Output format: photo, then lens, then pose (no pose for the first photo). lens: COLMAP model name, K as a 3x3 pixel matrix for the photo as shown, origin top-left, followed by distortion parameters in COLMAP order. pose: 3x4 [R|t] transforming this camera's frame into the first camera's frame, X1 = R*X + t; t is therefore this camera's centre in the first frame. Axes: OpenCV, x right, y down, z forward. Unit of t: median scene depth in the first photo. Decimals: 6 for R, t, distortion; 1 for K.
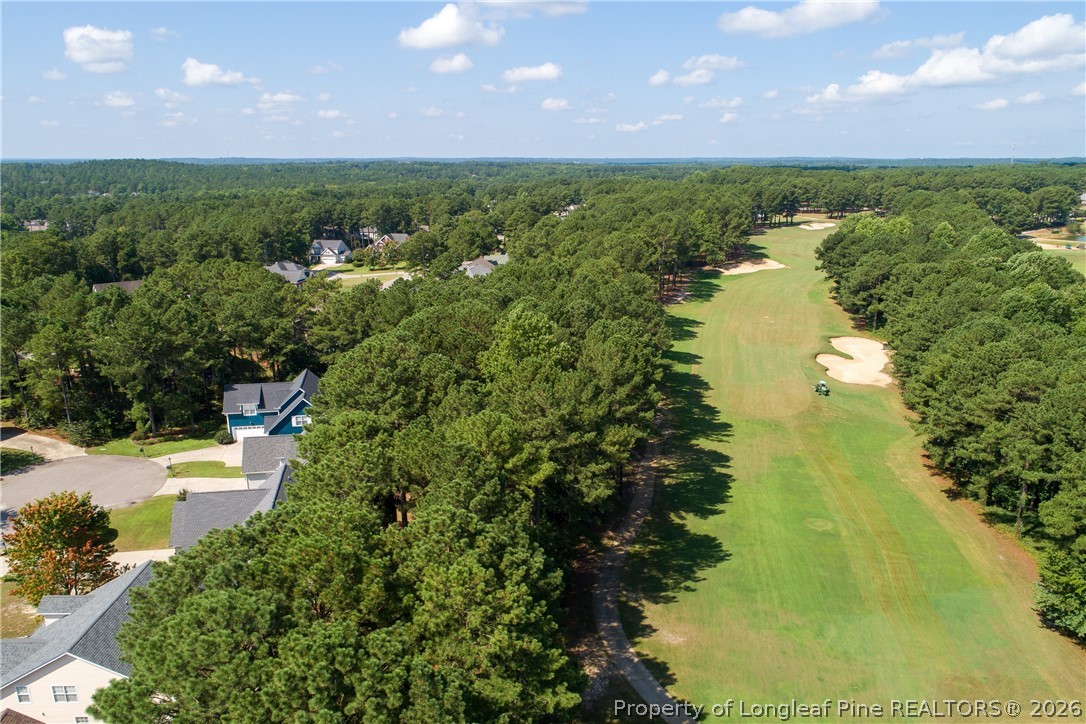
lens RADIAL K [[782.2, 0, 546.9], [0, 782.2, 353.0], [0, 0, 1]] dist [-0.008260, 0.000149]
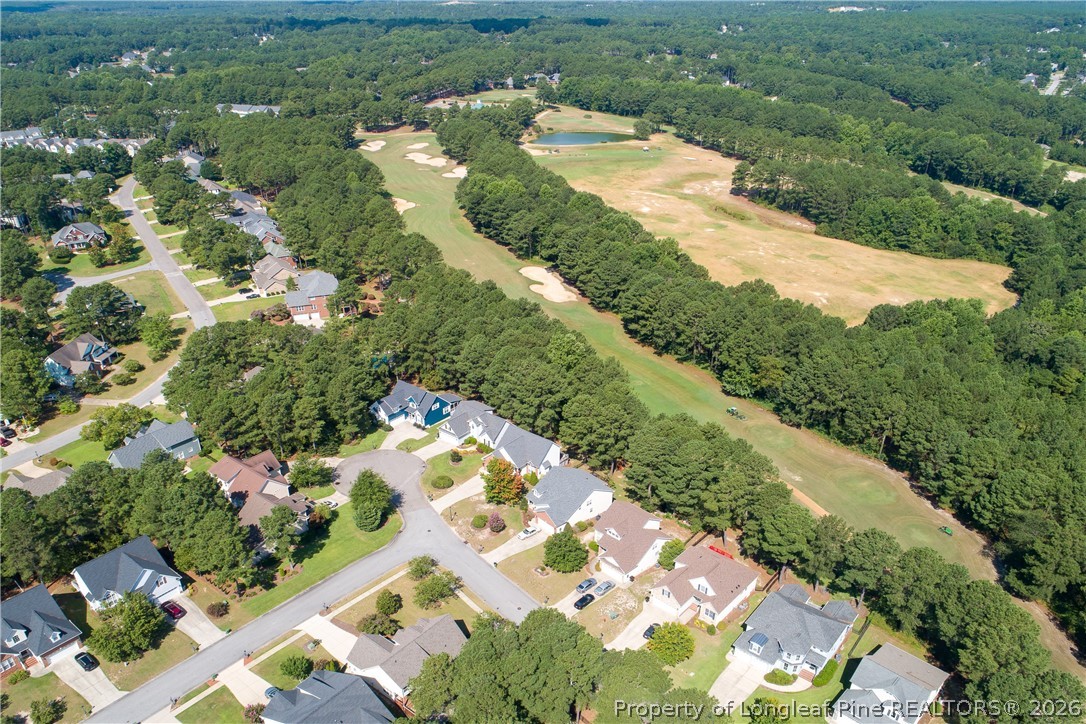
lens RADIAL K [[782.2, 0, 540.5], [0, 782.2, 361.4], [0, 0, 1]] dist [-0.008260, 0.000149]
pose [[0.788412, -0.268955, 0.553236, -1.059710], [0.145459, 0.955360, 0.257155, -0.446113], [-0.597703, -0.122271, 0.792339, -0.640402]]
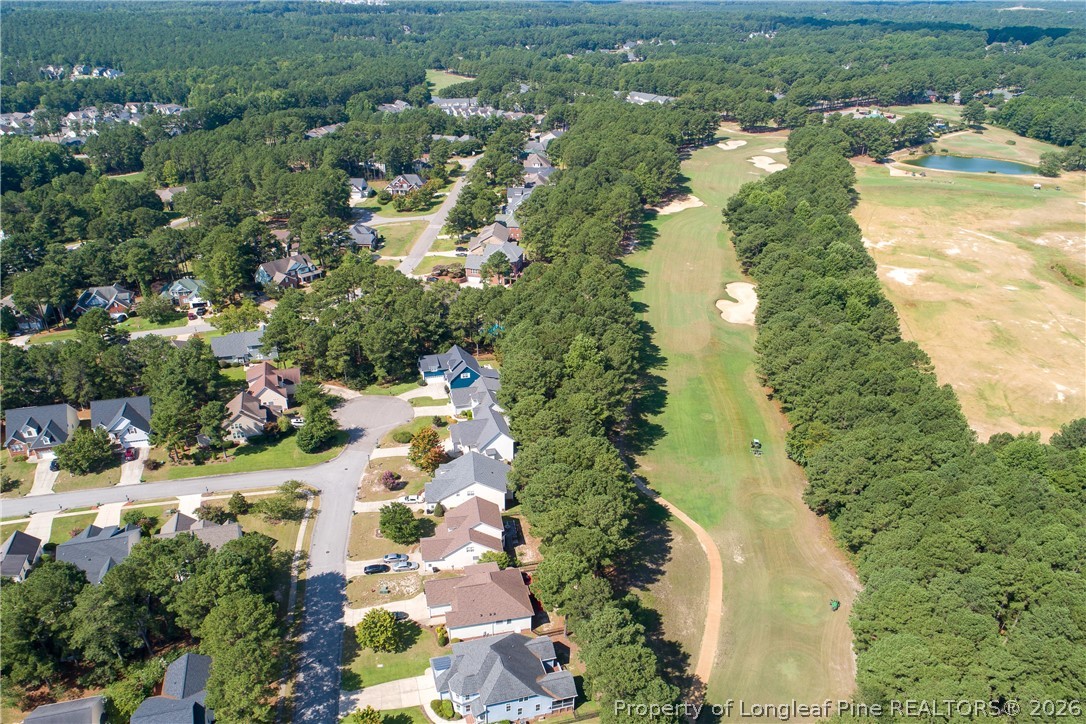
lens RADIAL K [[782.2, 0, 541.6], [0, 782.2, 367.4], [0, 0, 1]] dist [-0.008260, 0.000149]
pose [[0.995850, -0.029623, 0.086055, -0.264672], [0.009610, 0.974487, 0.224240, -0.363684], [-0.090502, -0.222482, 0.970727, -0.940052]]
